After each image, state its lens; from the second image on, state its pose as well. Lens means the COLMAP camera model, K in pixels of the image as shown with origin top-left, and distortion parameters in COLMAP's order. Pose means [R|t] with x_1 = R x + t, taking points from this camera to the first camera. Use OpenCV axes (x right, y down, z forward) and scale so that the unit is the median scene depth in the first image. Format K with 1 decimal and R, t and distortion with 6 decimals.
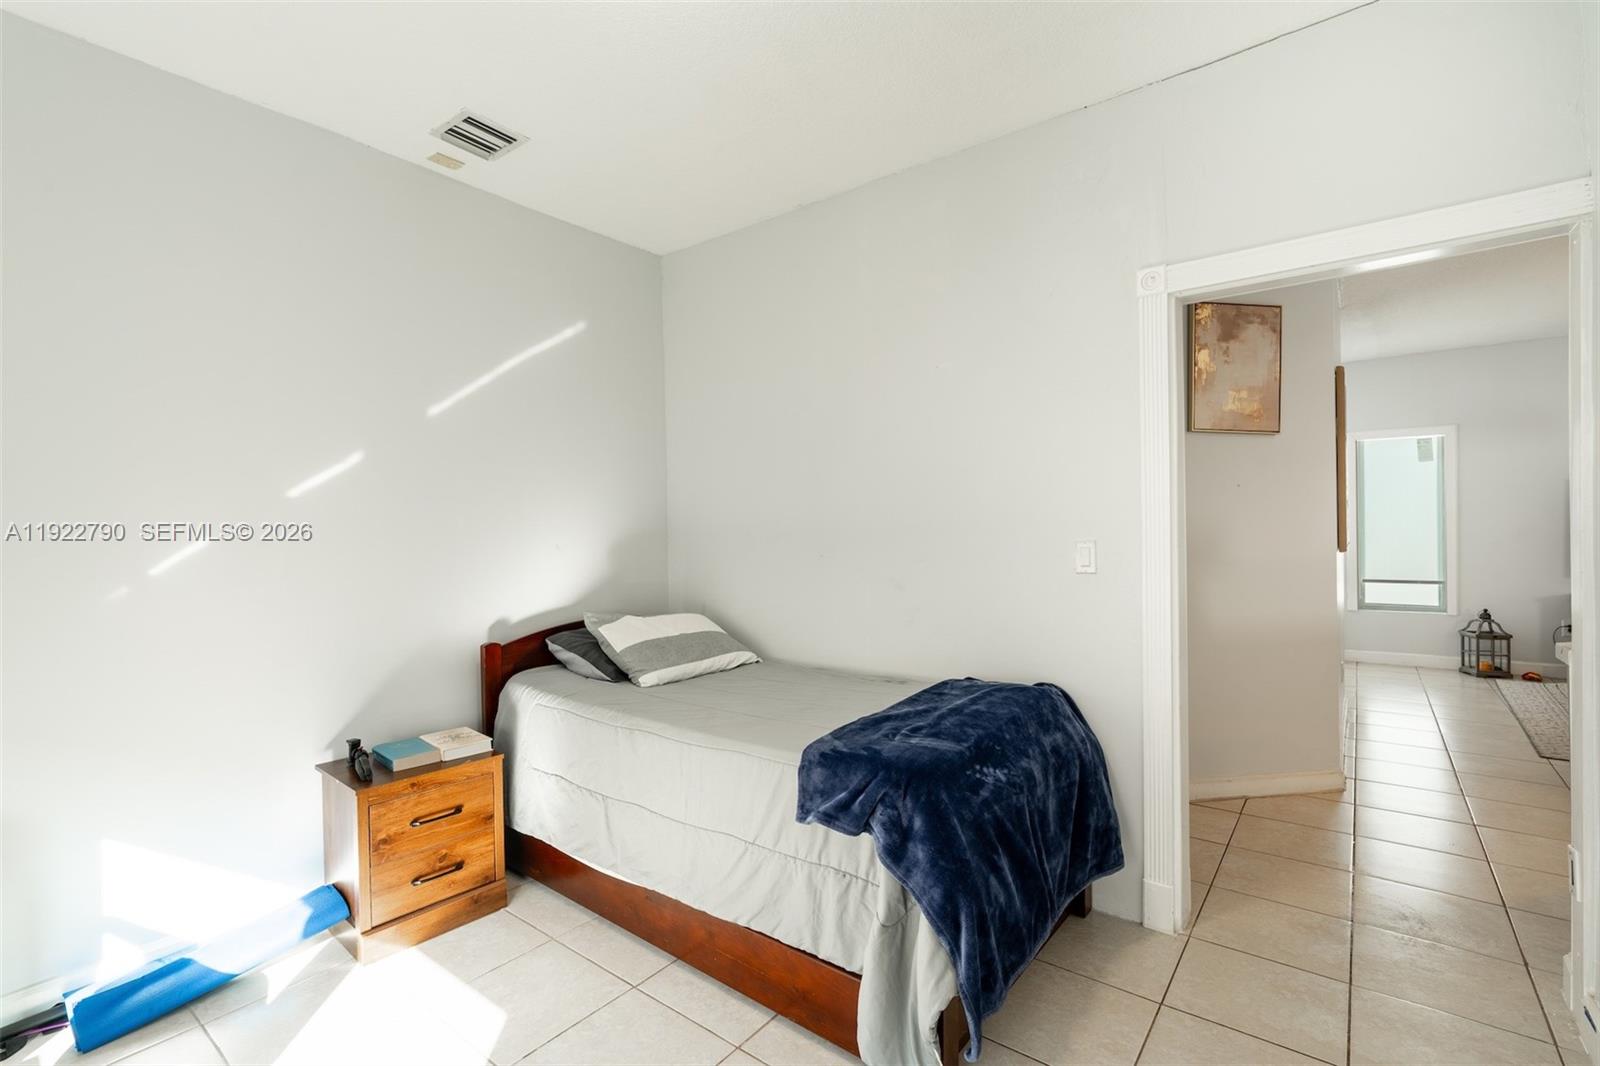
lens RADIAL K [[727.3, 0, 796.9], [0, 727.3, 533.8], [0, 0, 1]] dist [0.000275, 0.001541]
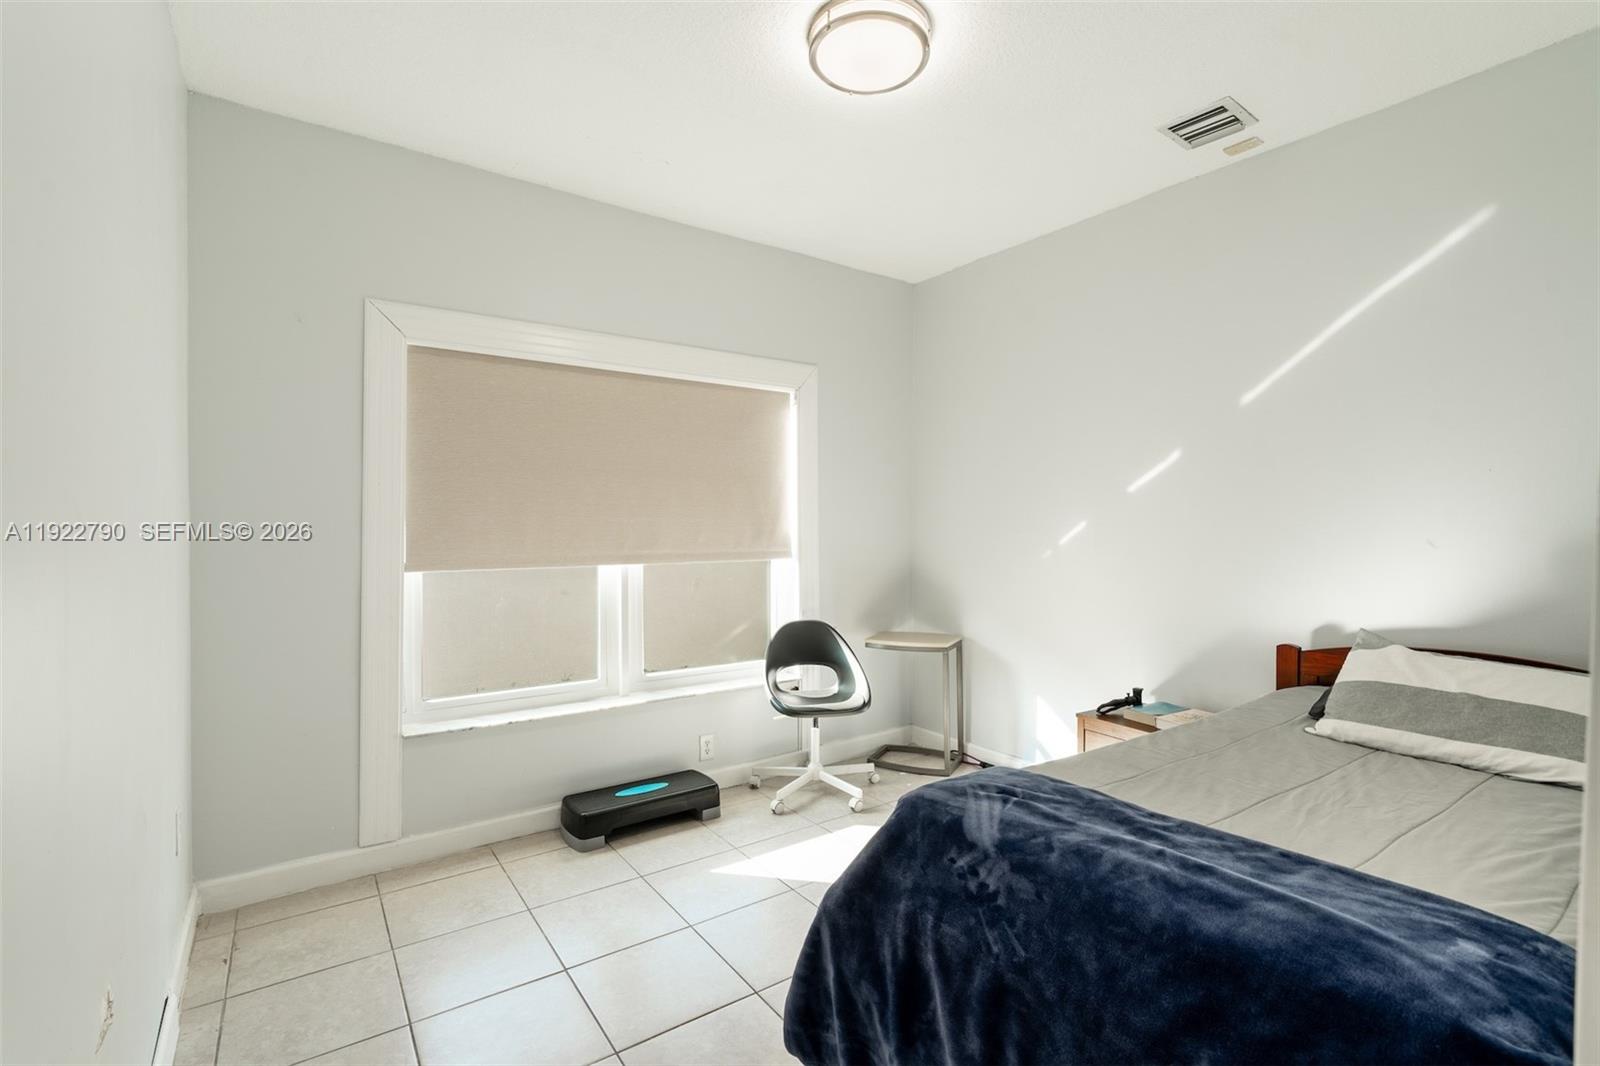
lens RADIAL K [[727.3, 0, 798.2], [0, 727.3, 522.4], [0, 0, 1]] dist [0.000275, 0.001541]
pose [[-0.302677, 0.007584, -0.953063, 0.650861], [-0.013327, 0.999837, 0.012189, -0.003454], [0.953000, 0.016390, -0.302527, 0.733487]]
